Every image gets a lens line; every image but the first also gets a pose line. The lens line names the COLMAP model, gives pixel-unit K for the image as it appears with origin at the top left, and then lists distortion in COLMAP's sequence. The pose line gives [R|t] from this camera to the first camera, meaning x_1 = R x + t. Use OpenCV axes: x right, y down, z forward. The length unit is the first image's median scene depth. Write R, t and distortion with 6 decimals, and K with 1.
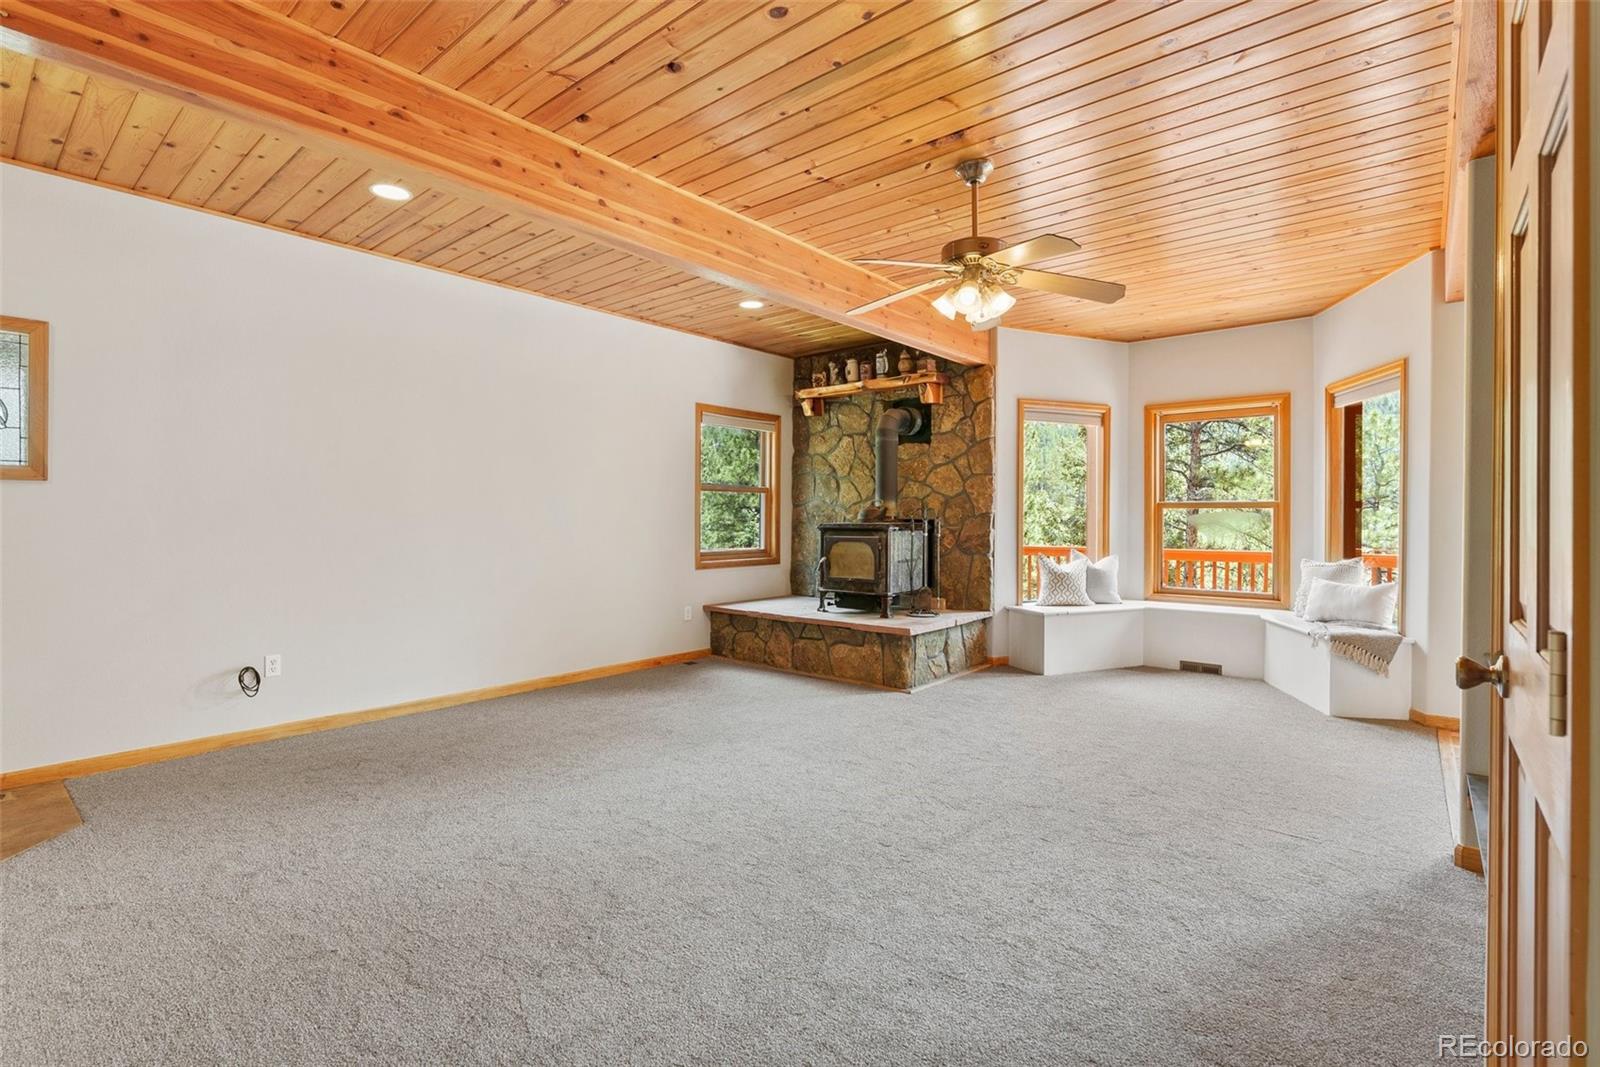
lens RADIAL K [[753.4, 0, 790.9], [0, 753.4, 521.8], [0, 0, 1]] dist [-0.010713, 0.000039]
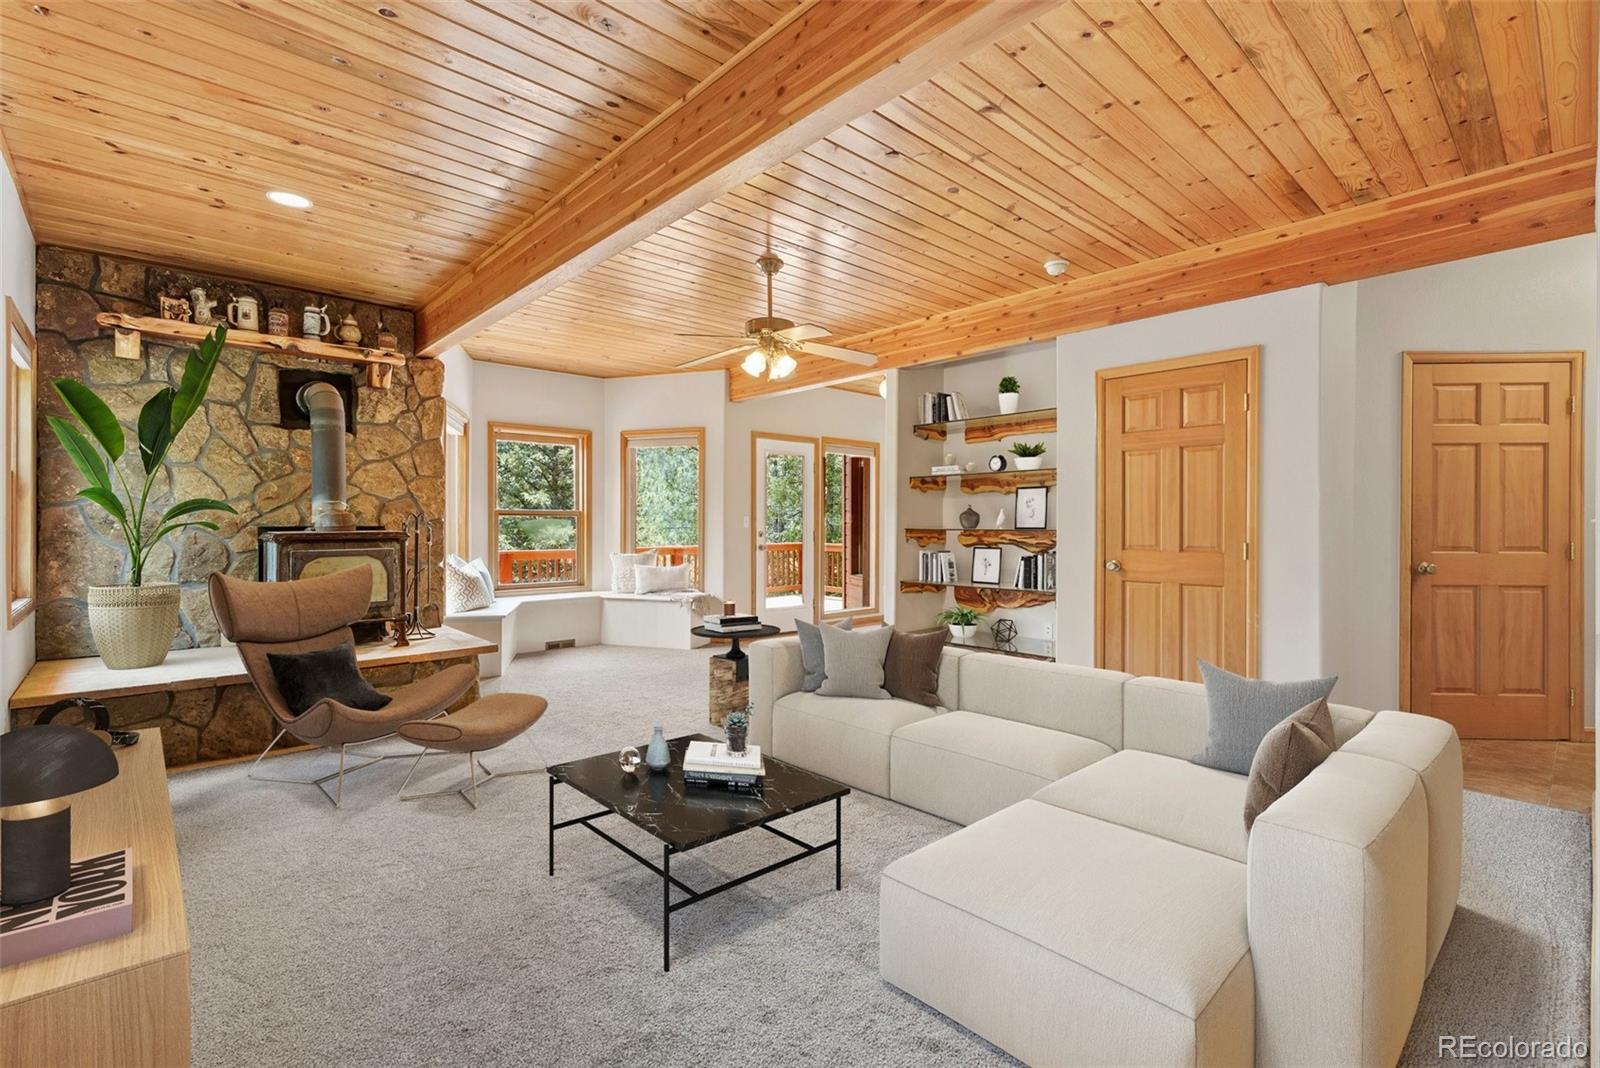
lens RADIAL K [[753.4, 0, 793.6], [0, 753.4, 532.5], [0, 0, 1]] dist [-0.010713, 0.000039]
pose [[0.100514, -0.015769, 0.994811, -0.603230], [0.004004, 0.999873, 0.015445, -0.007337], [-0.994928, 0.002431, 0.100565, 0.459191]]
